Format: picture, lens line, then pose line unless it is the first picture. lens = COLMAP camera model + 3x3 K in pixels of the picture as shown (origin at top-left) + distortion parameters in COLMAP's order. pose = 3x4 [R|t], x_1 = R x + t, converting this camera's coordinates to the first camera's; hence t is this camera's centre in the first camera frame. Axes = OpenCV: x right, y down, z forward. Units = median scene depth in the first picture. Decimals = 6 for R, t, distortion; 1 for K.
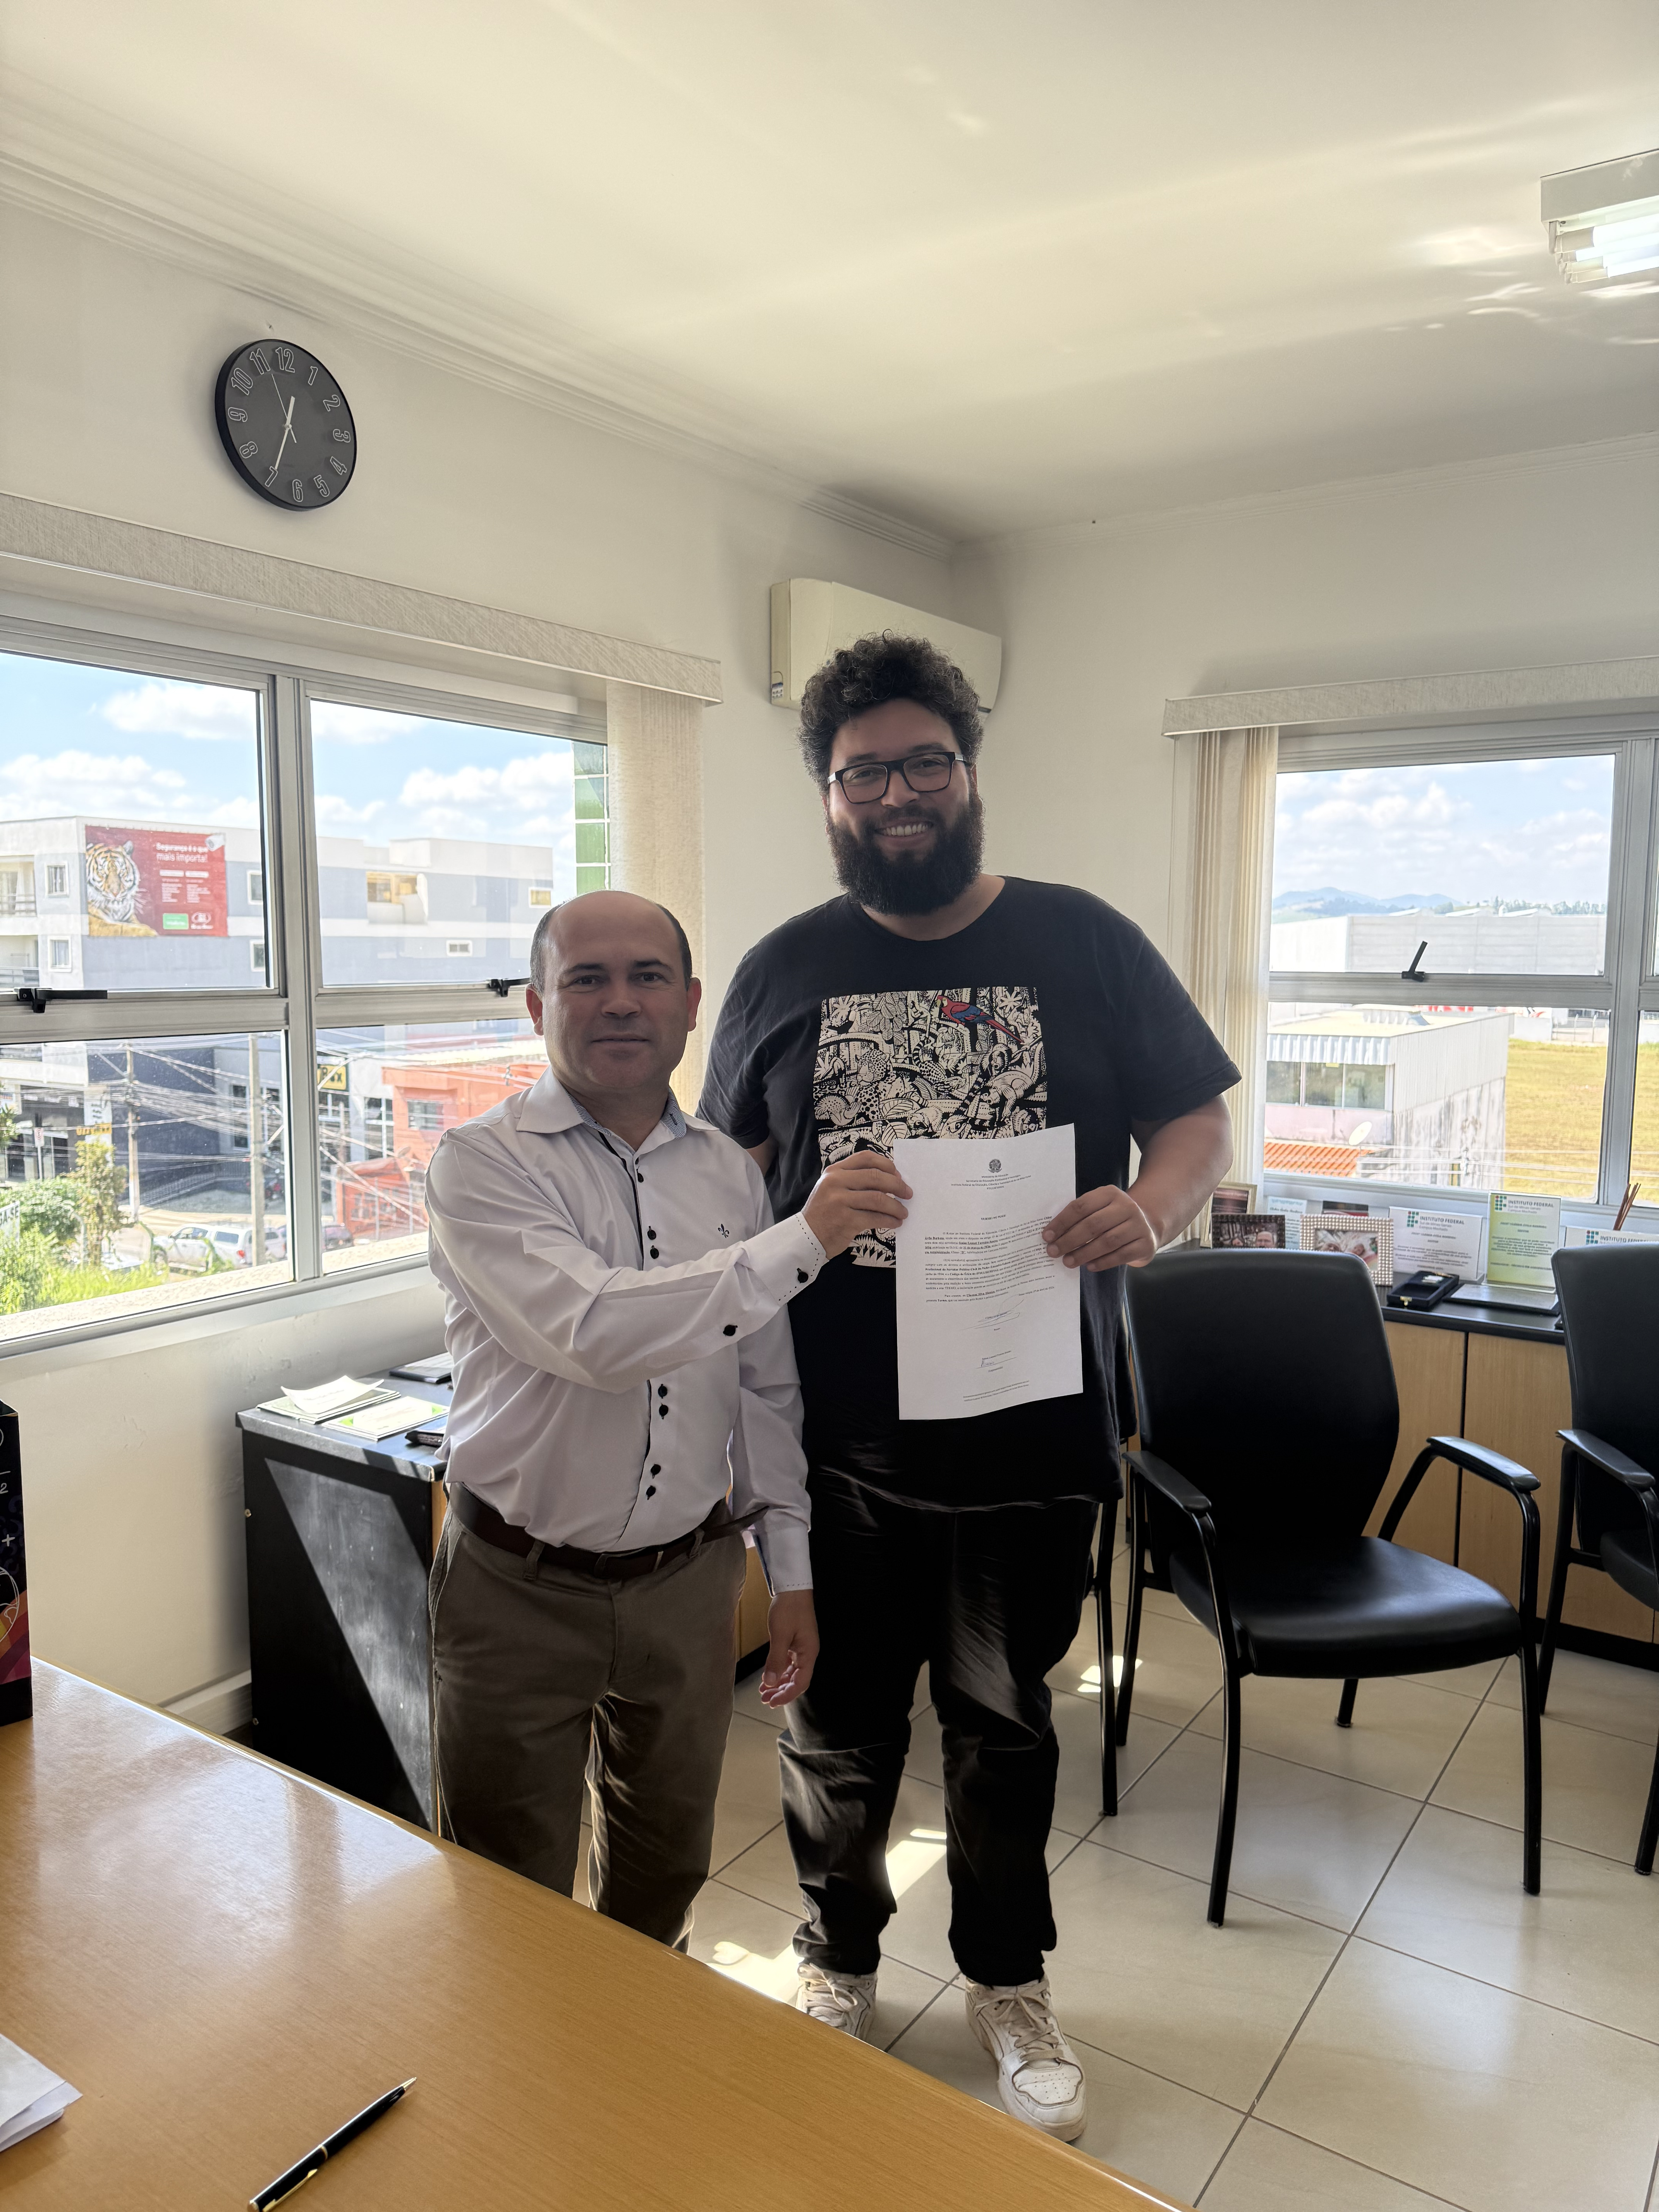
lens RADIAL K [[1572.1, 0, 823.3], [0, 1572.1, 1111.0], [0, 0, 1]] dist [0.021415, -0.033795]
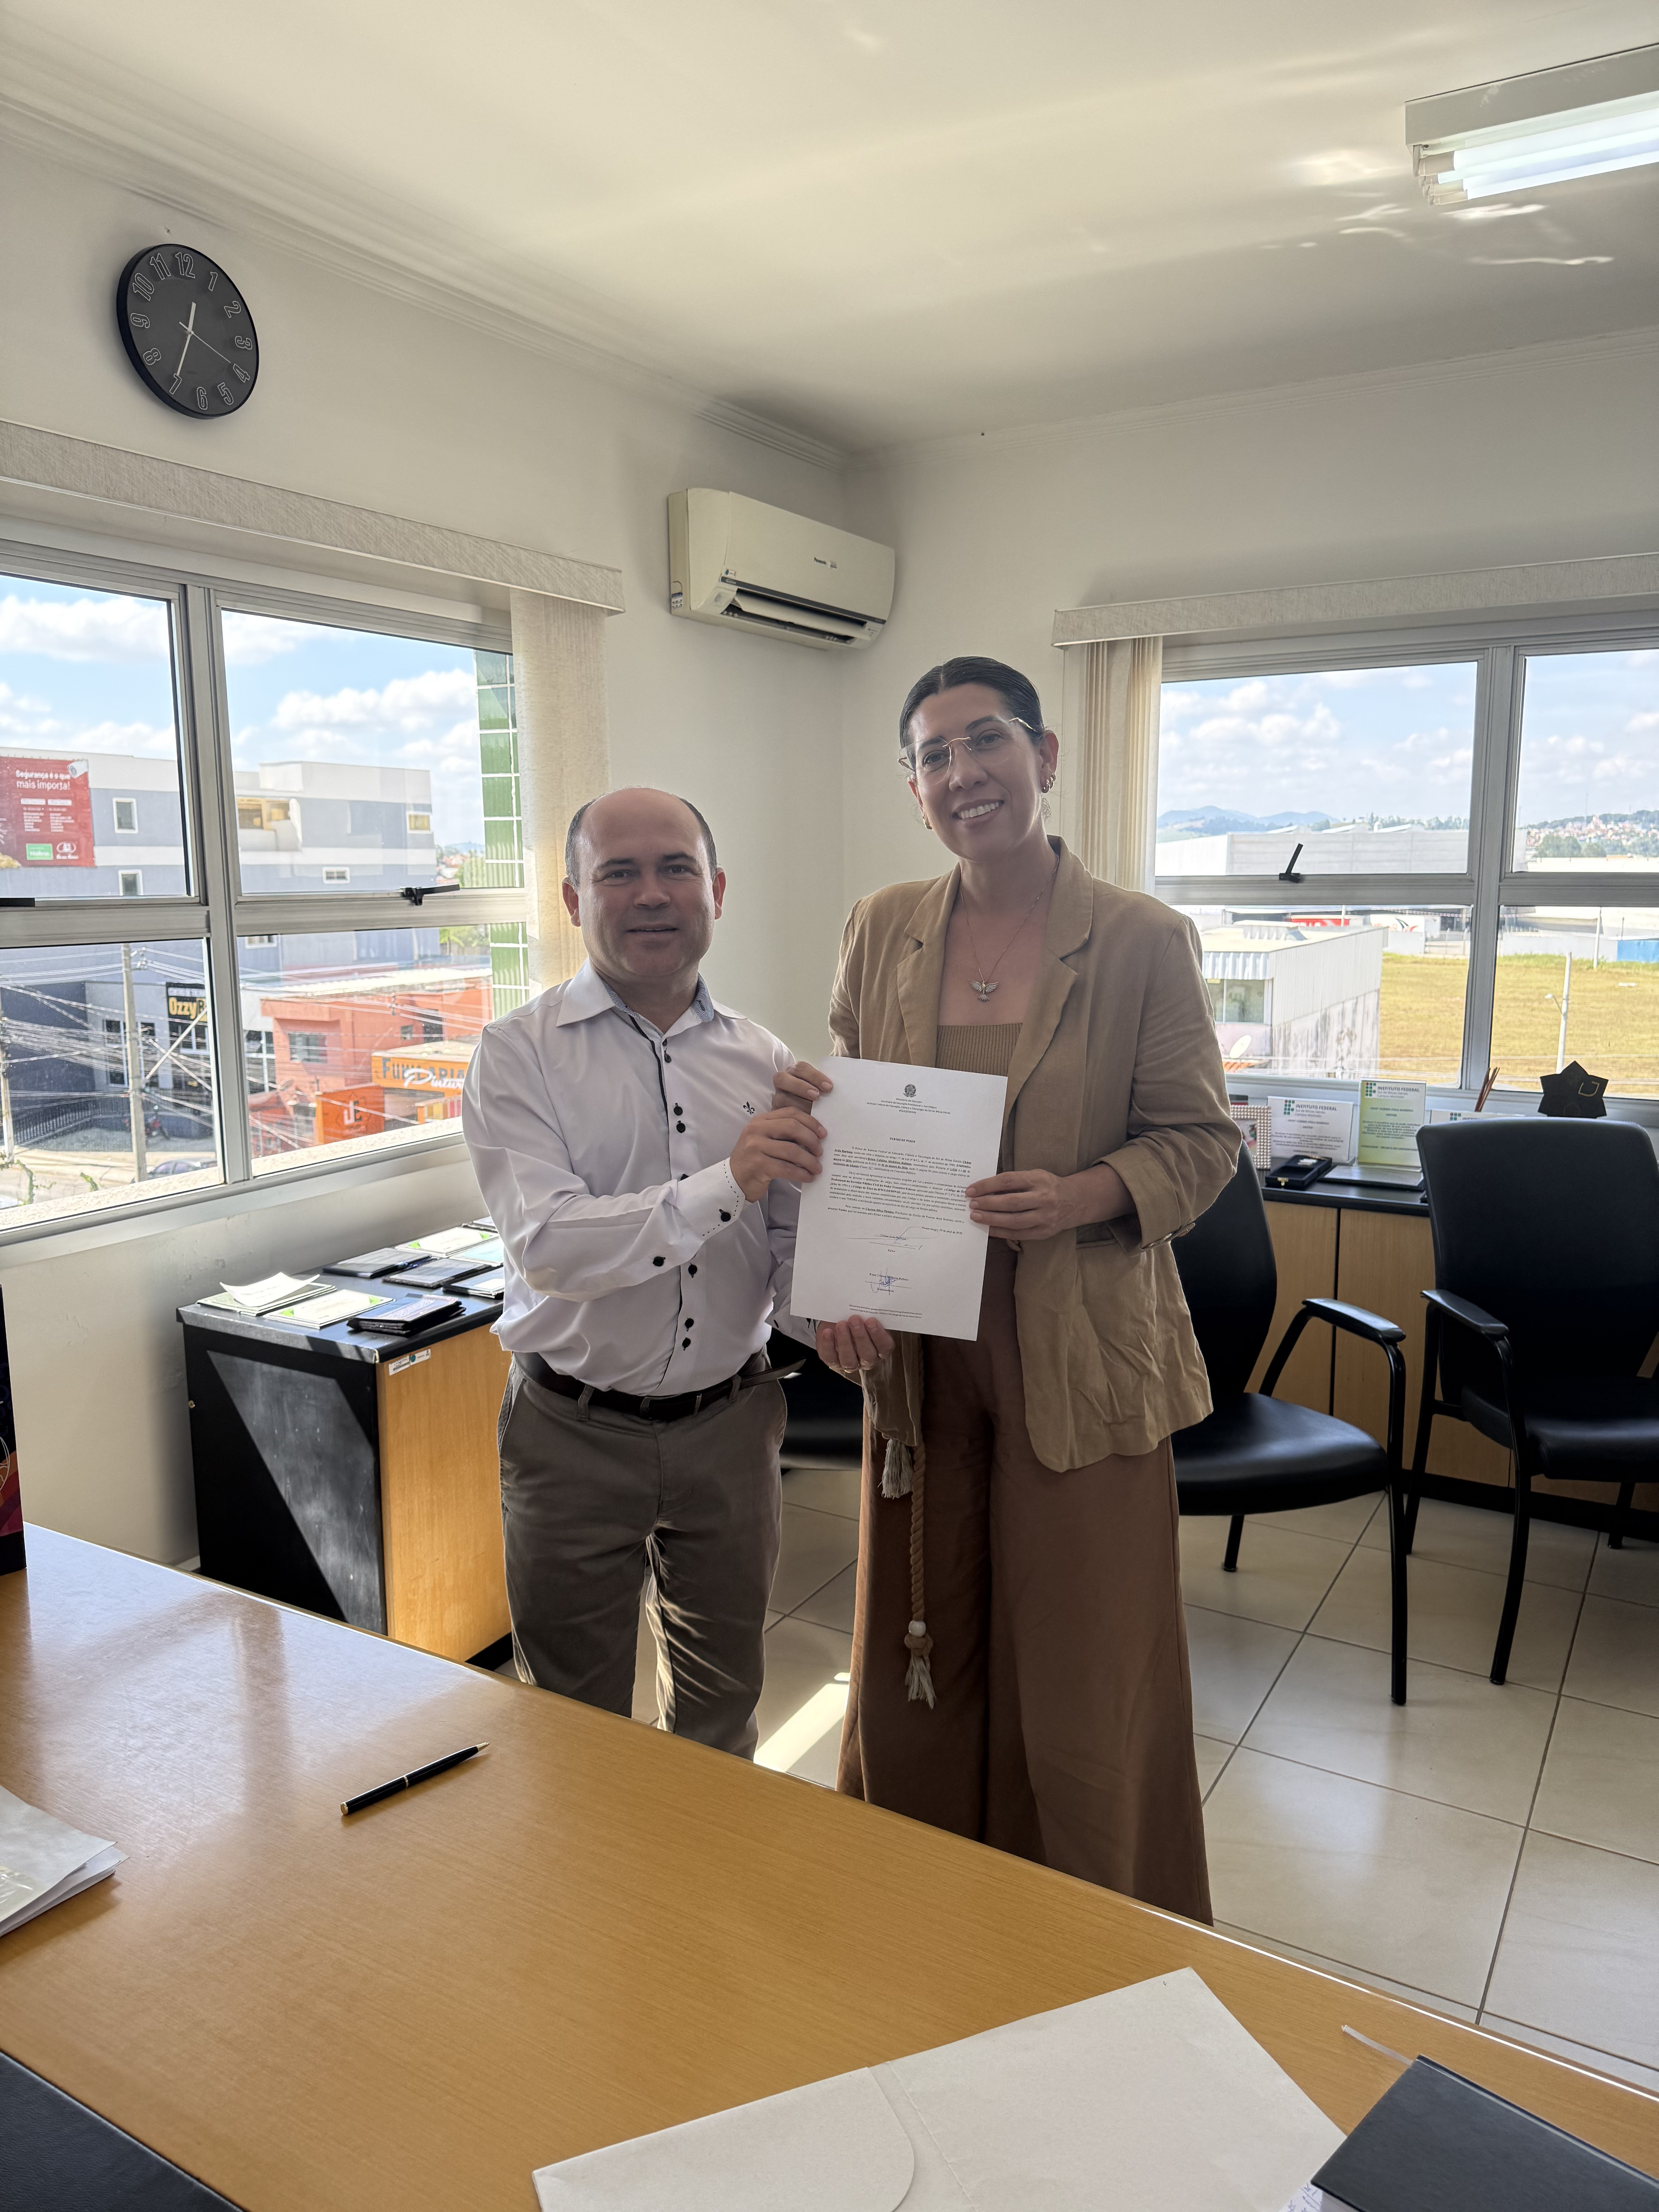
lens RADIAL K [[1572.1, 0, 811.2], [0, 1572.1, 1111.4], [0, 0, 1]] dist [0.021415, -0.033795]
pose [[0.997879, -0.021548, 0.061420, -0.016334], [0.018580, 0.998650, 0.048499, 0.018179], [-0.062382, -0.047255, 0.996933, -0.045869]]
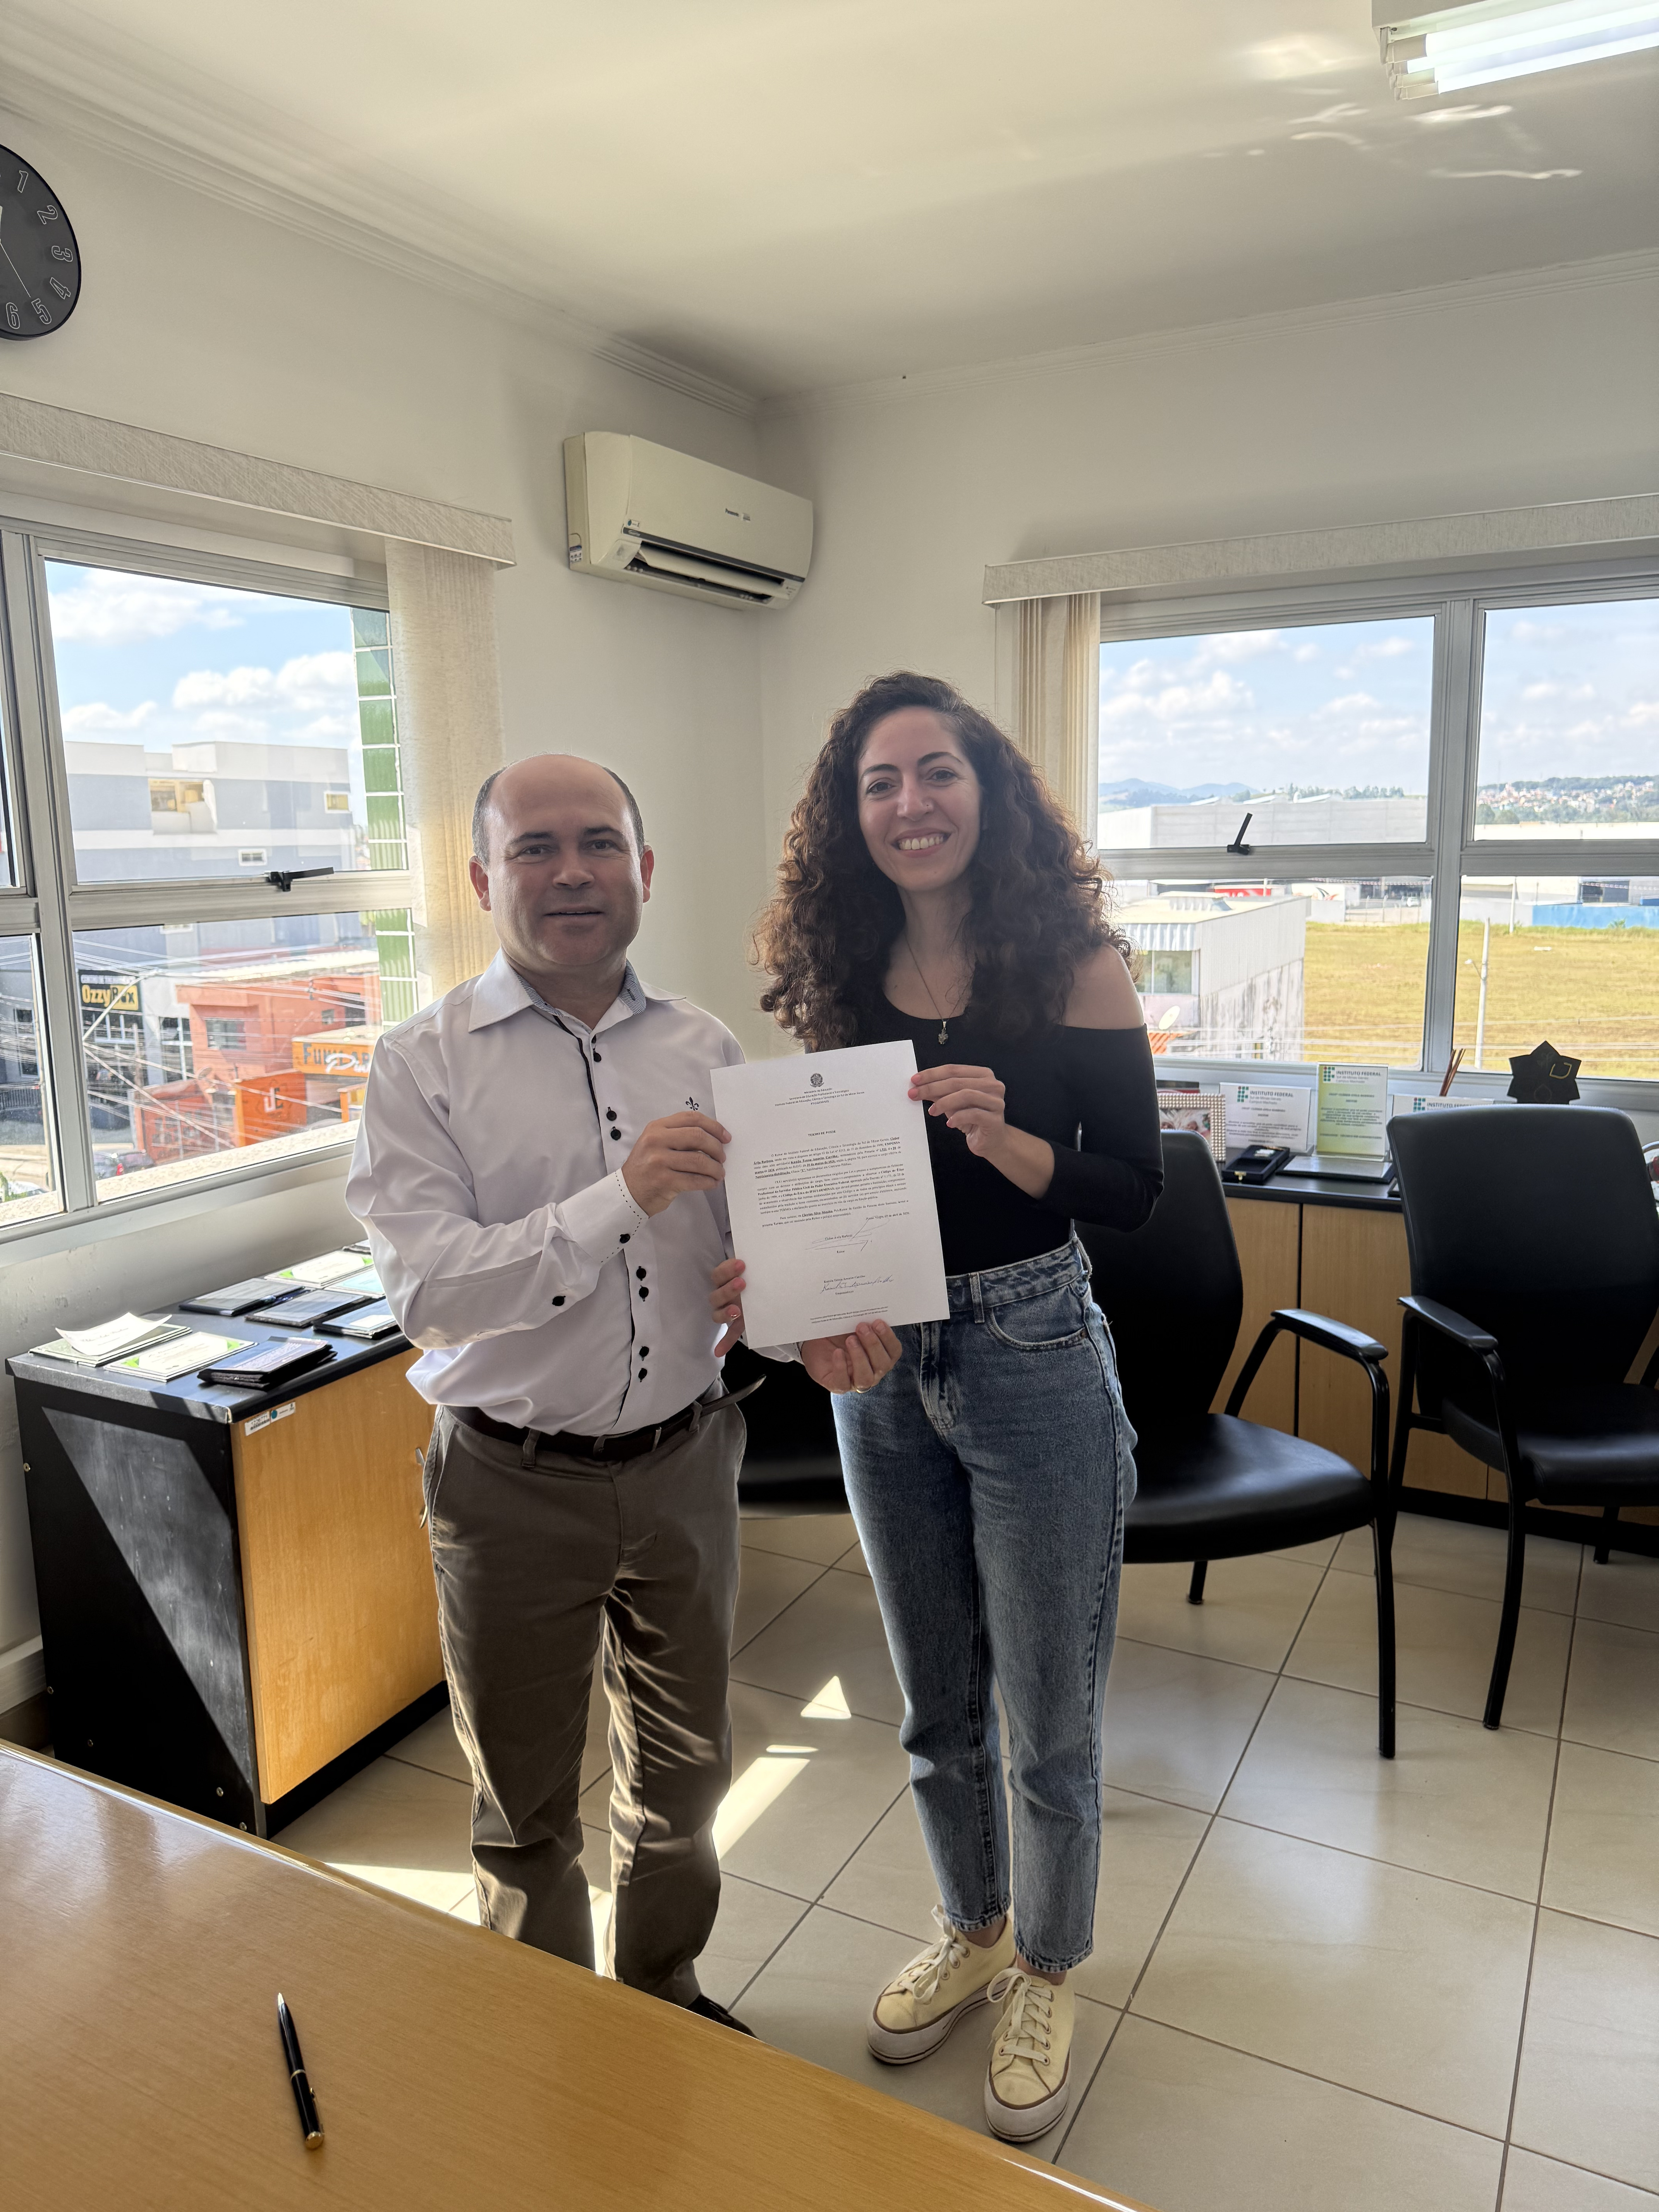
lens RADIAL K [[1572.1, 0, 814.2], [0, 1572.1, 1100.9], [0, 0, 1]] dist [0.021415, -0.033795]
pose [[0.993530, -0.041822, 0.105587, -0.000966], [0.035841, 0.997678, 0.057915, 0.007270], [-0.107764, -0.053756, 0.992722, 0.055610]]
